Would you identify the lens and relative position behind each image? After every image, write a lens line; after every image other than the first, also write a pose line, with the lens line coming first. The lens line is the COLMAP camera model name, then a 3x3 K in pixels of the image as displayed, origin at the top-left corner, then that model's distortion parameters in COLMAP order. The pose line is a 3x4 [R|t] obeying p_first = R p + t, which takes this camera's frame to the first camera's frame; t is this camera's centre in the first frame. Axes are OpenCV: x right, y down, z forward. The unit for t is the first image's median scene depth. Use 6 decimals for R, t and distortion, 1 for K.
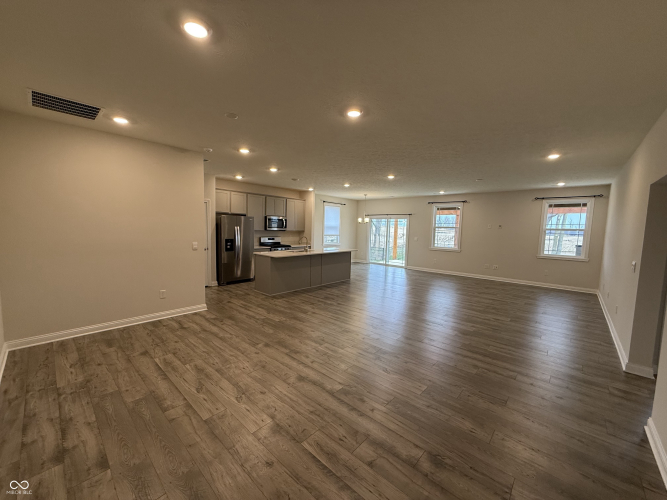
lens RADIAL K [[267.5, 0, 333.5], [0, 267.5, 250.0], [0, 0, 1]] dist [0.003472, 0.000247]
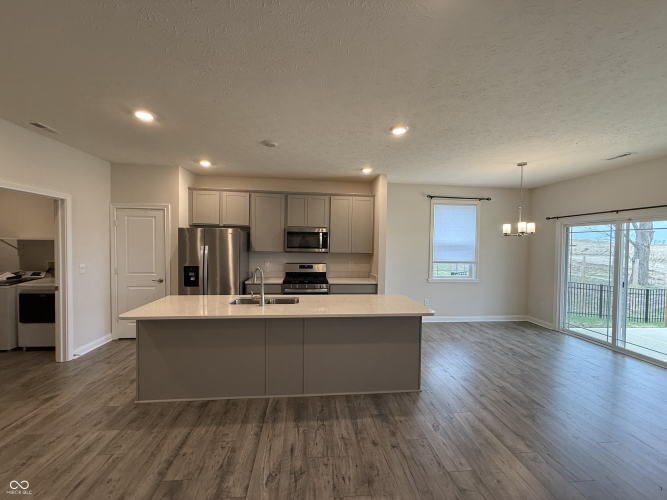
lens RADIAL K [[267.5, 0, 333.5], [0, 267.5, 250.0], [0, 0, 1]] dist [0.003472, 0.000247]
pose [[0.742804, 0.001076, -0.669508, 0.200339], [-0.053720, 0.996870, -0.057999, -0.046602], [0.667351, 0.079048, 0.740537, 0.594654]]
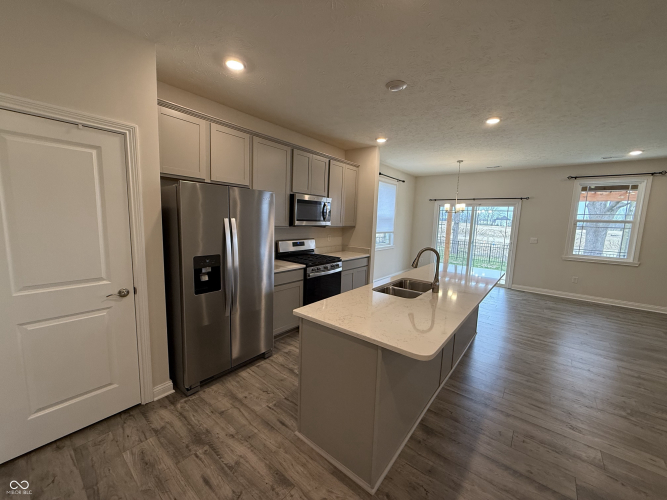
lens RADIAL K [[267.5, 0, 333.5], [0, 267.5, 250.0], [0, 0, 1]] dist [0.003472, 0.000247]
pose [[0.997529, -0.000713, 0.070246, -0.200057], [-0.001821, 0.999350, 0.036005, -0.047085], [-0.070226, -0.036044, 0.996880, 0.514578]]
